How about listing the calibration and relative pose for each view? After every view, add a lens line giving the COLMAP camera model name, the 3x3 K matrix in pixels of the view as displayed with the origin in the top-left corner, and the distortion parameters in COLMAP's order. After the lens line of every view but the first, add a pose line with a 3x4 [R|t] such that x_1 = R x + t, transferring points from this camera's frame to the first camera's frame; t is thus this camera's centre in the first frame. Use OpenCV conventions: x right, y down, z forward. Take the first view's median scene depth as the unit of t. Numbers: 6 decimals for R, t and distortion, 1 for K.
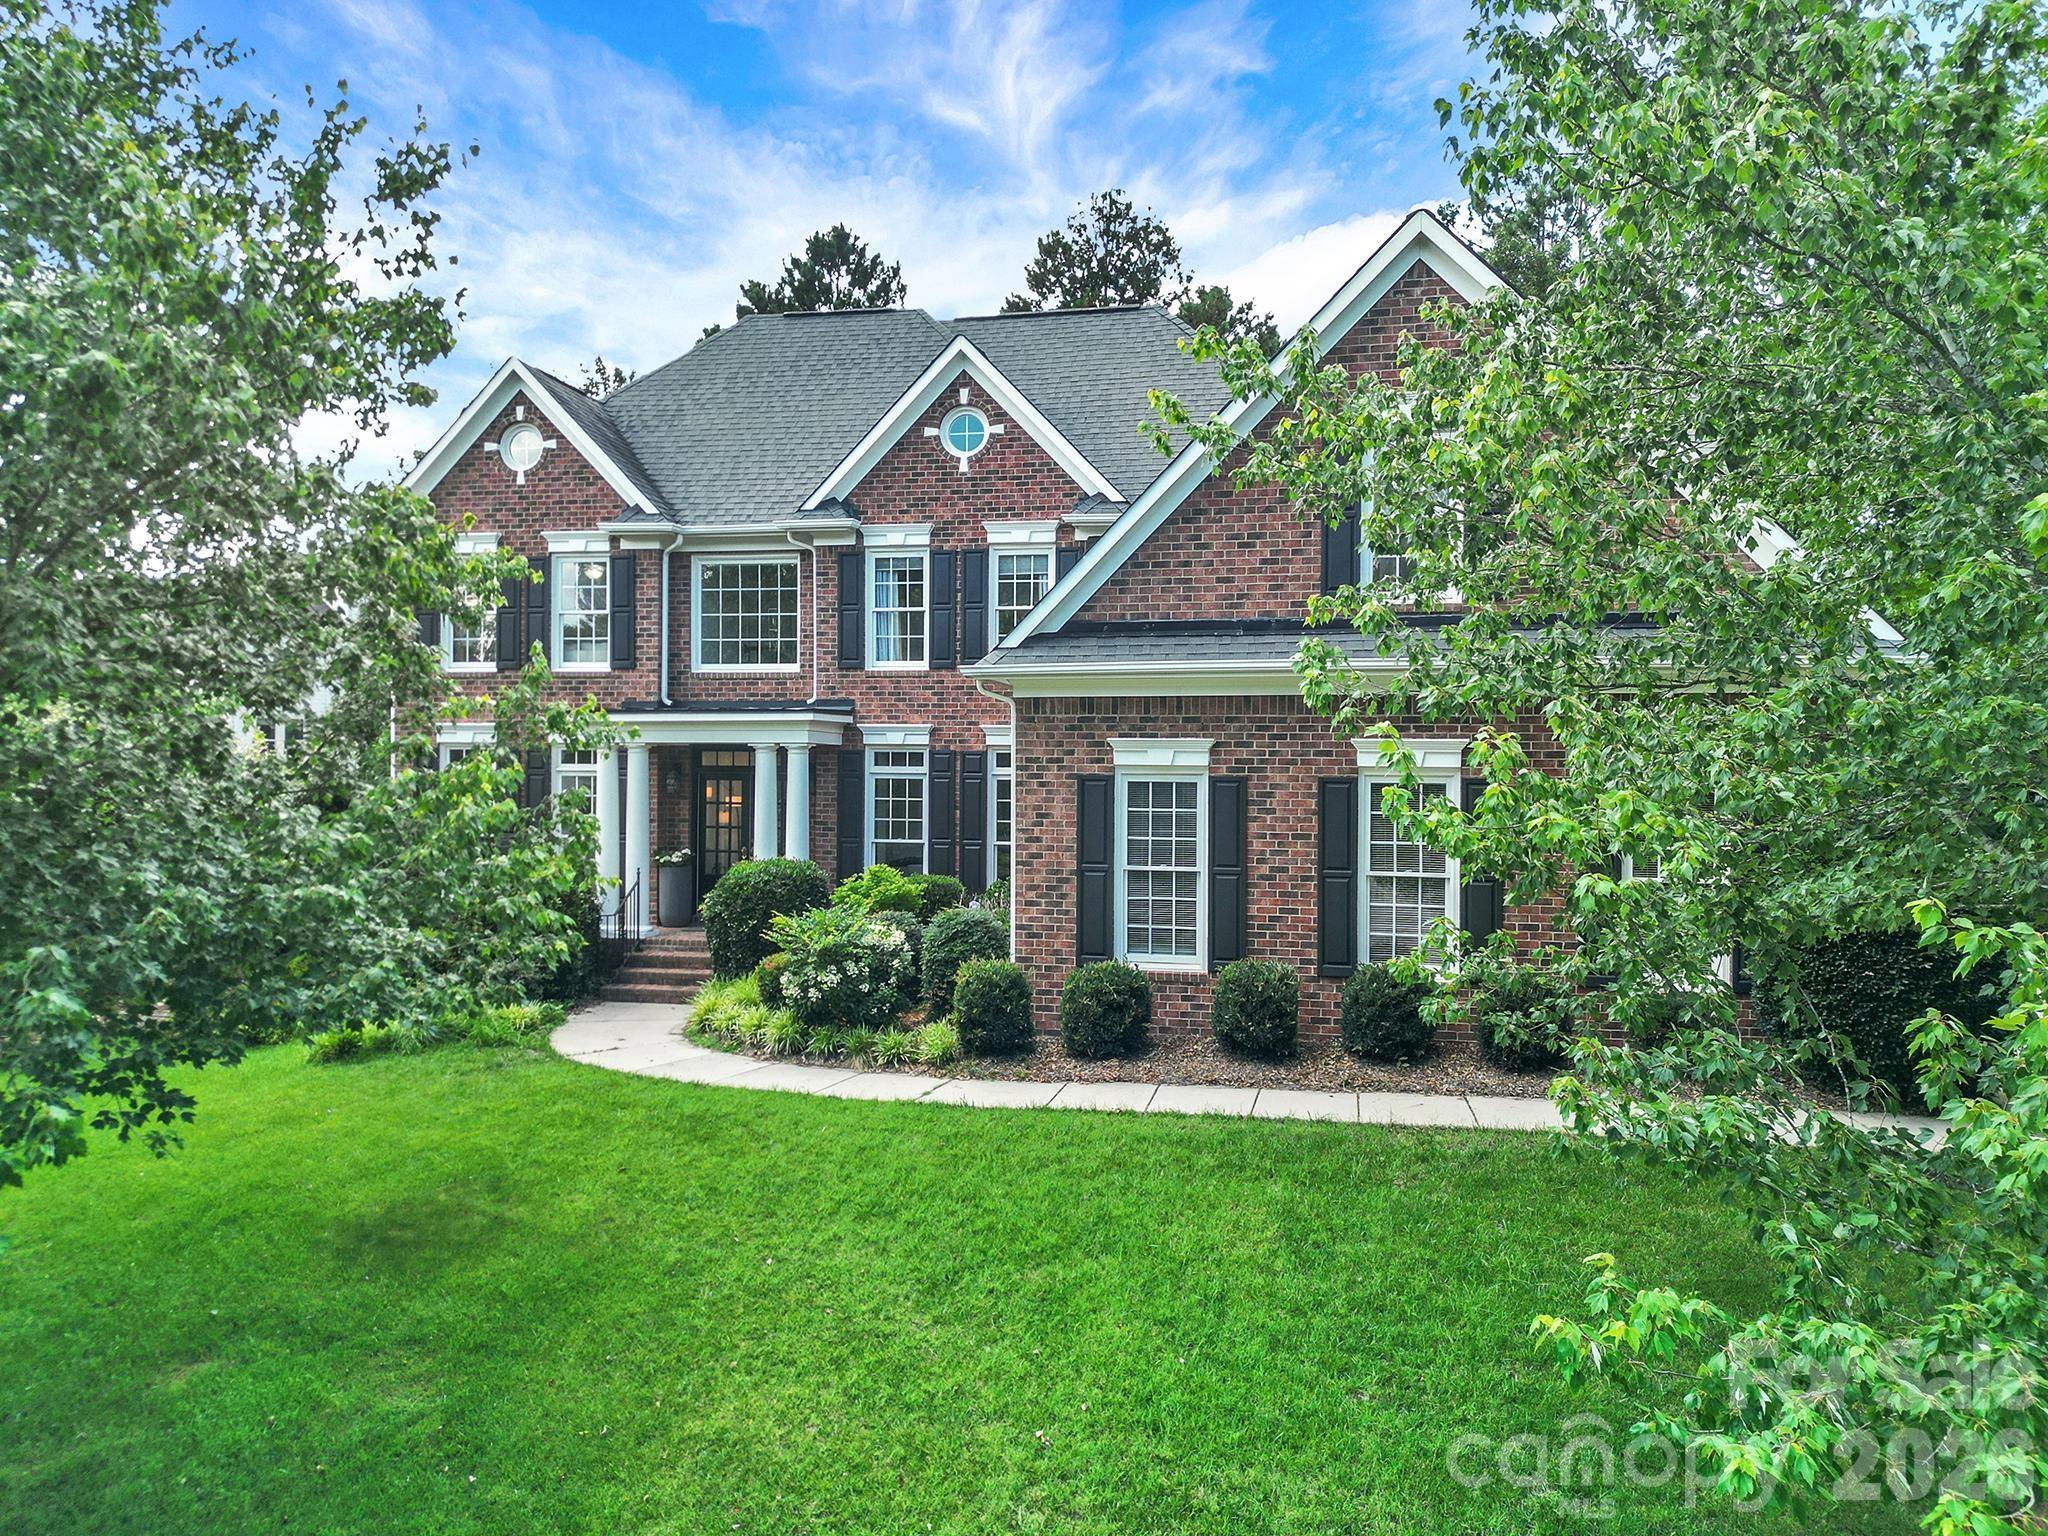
lens RADIAL K [[1391.1, 0, 1069.0], [0, 1391.1, 866.3], [0, 0, 1]] dist [0.079564, -0.068084]
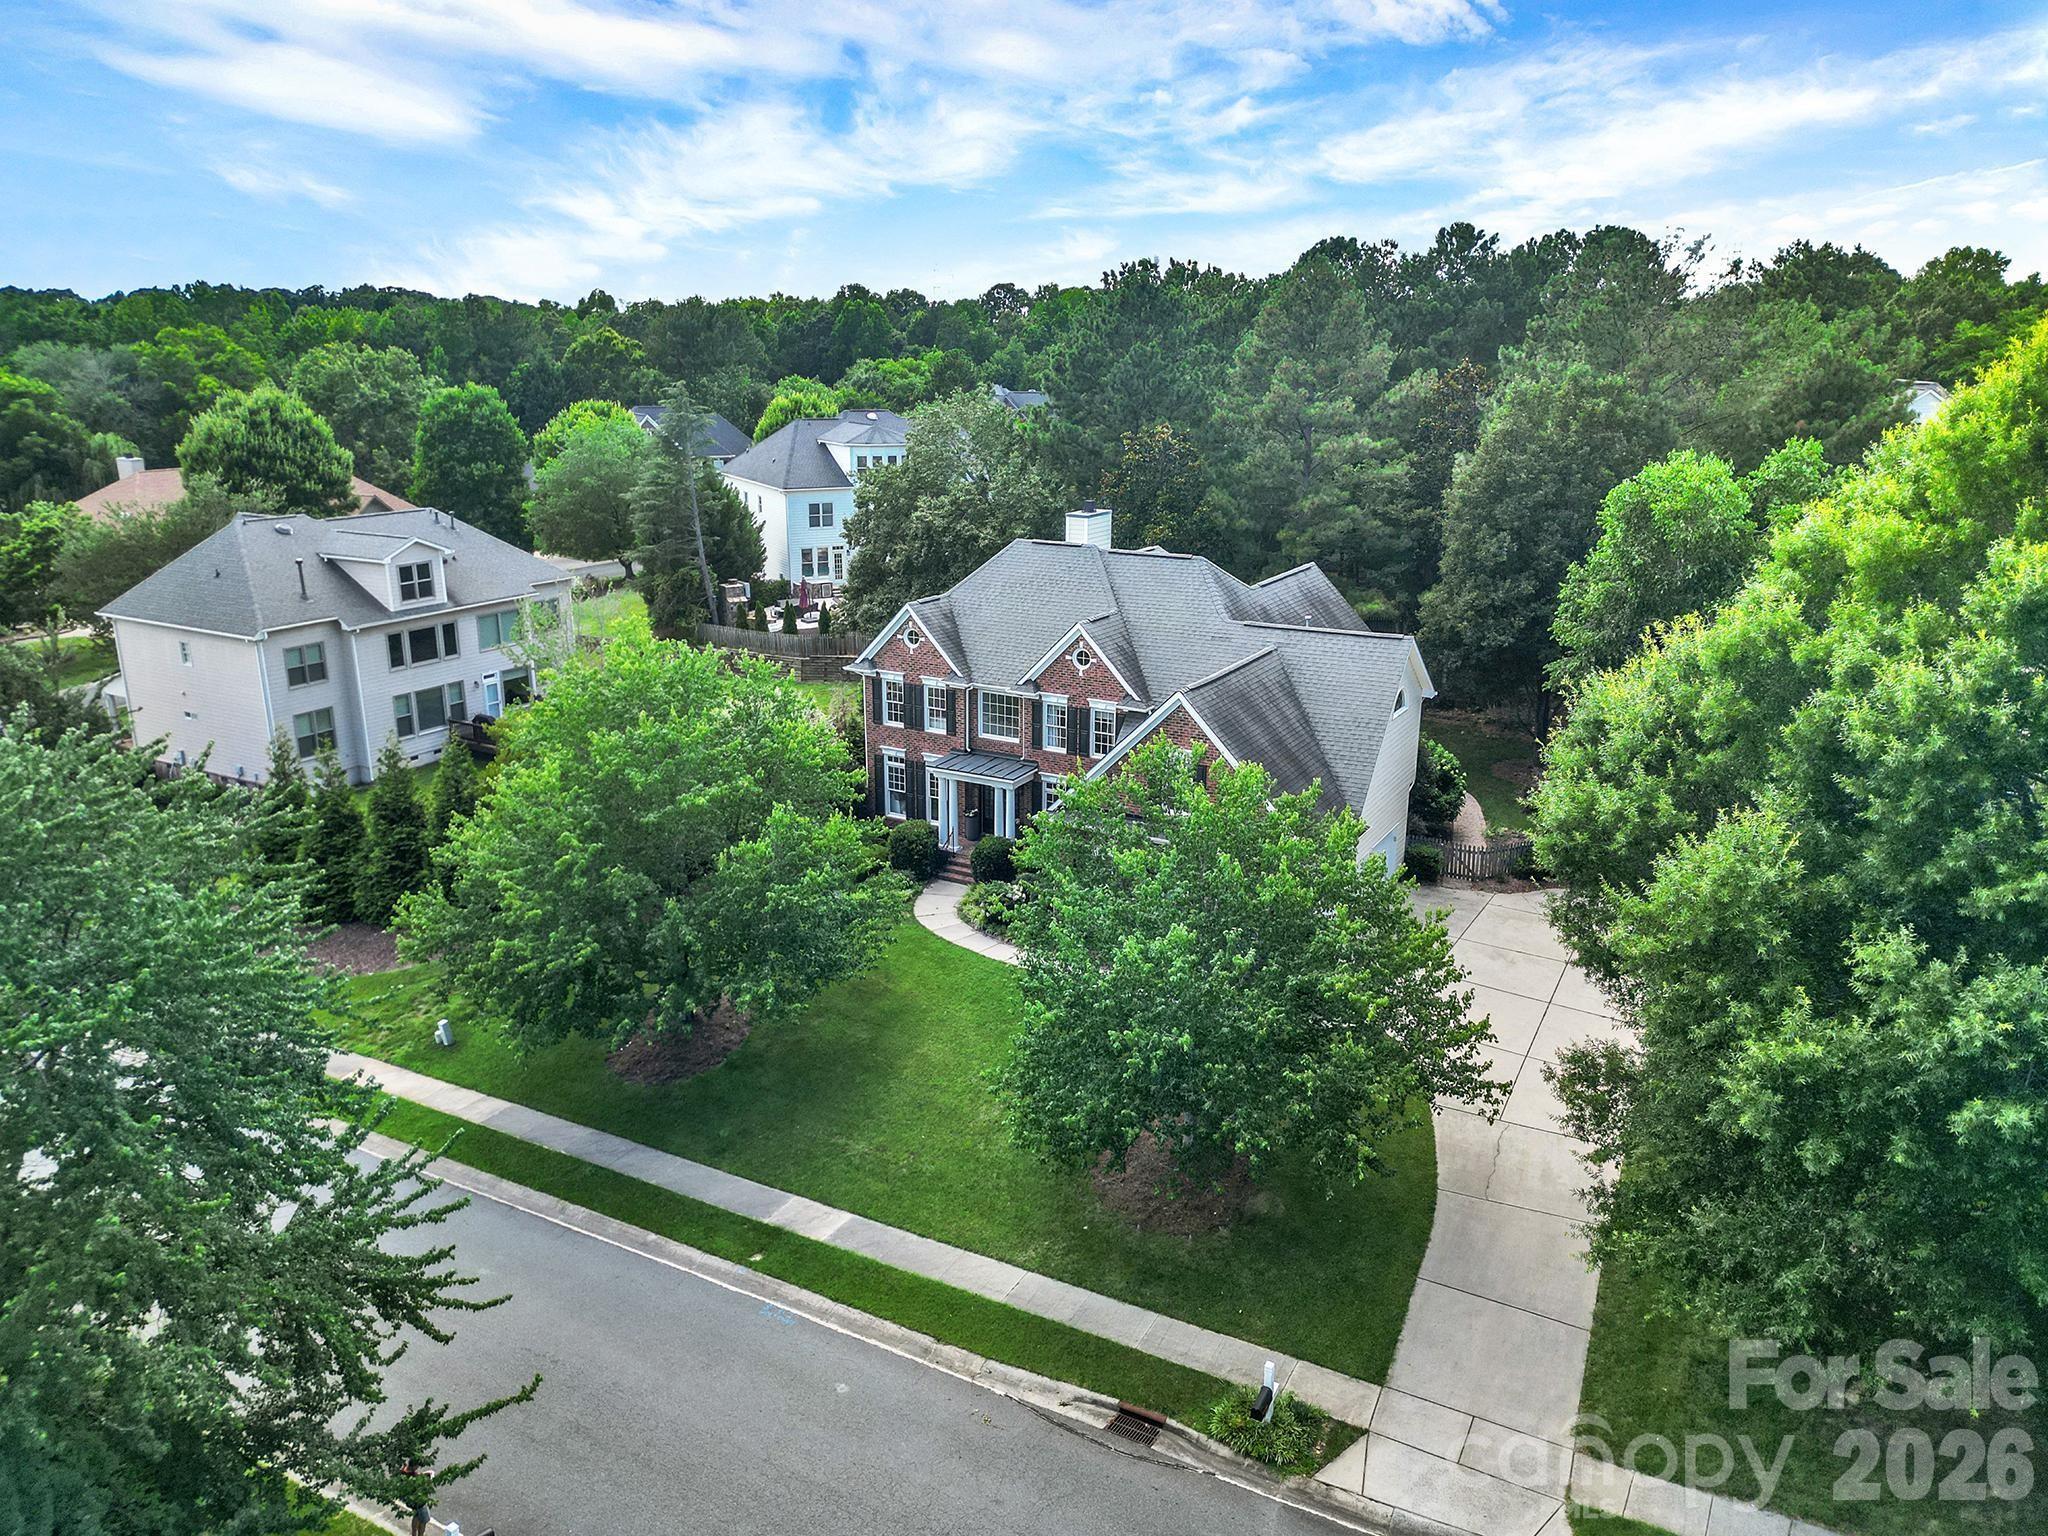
lens RADIAL K [[1391.1, 0, 1069.0], [0, 1391.1, 866.3], [0, 0, 1]] dist [0.079564, -0.068084]
pose [[0.945406, 0.111836, -0.306106, 0.910083], [-0.020667, 0.957958, 0.286162, -0.892134], [0.325240, -0.264213, 0.907970, -1.674612]]
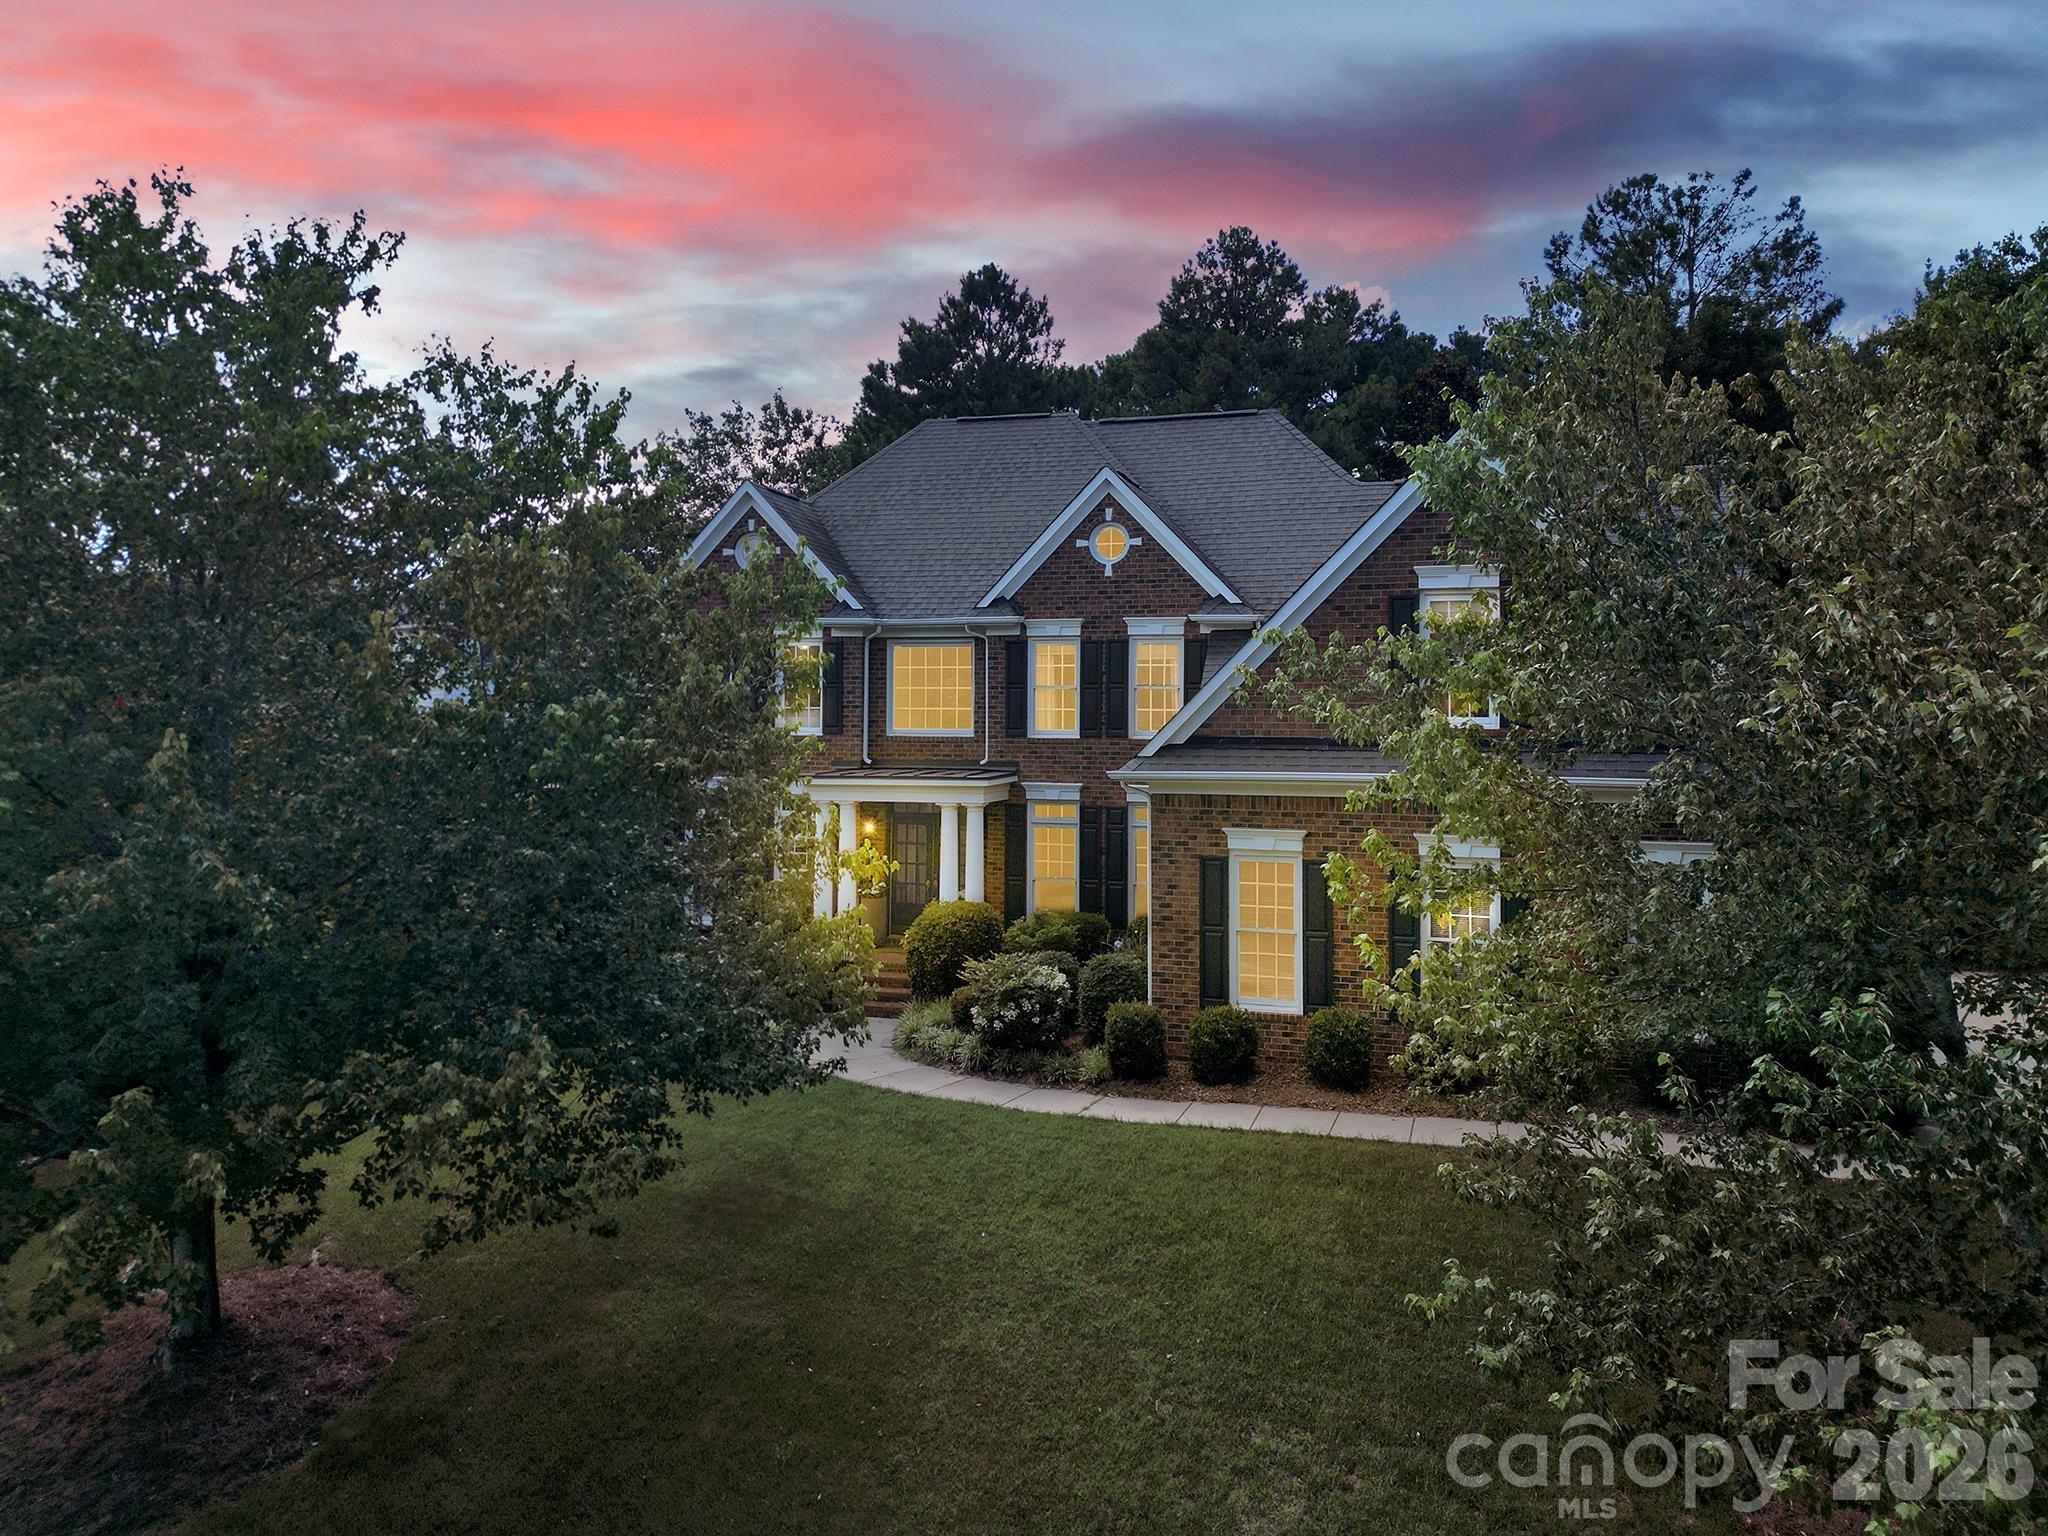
lens RADIAL K [[1456.9, 0, 1053.8], [0, 1456.9, 729.2], [0, 0, 1]] dist [0.051191, -0.002982]
pose [[0.994305, -0.007035, -0.106338, 0.016595], [0.001097, 0.998441, -0.055800, -0.109742], [0.106565, 0.055366, 0.992763, -0.370343]]
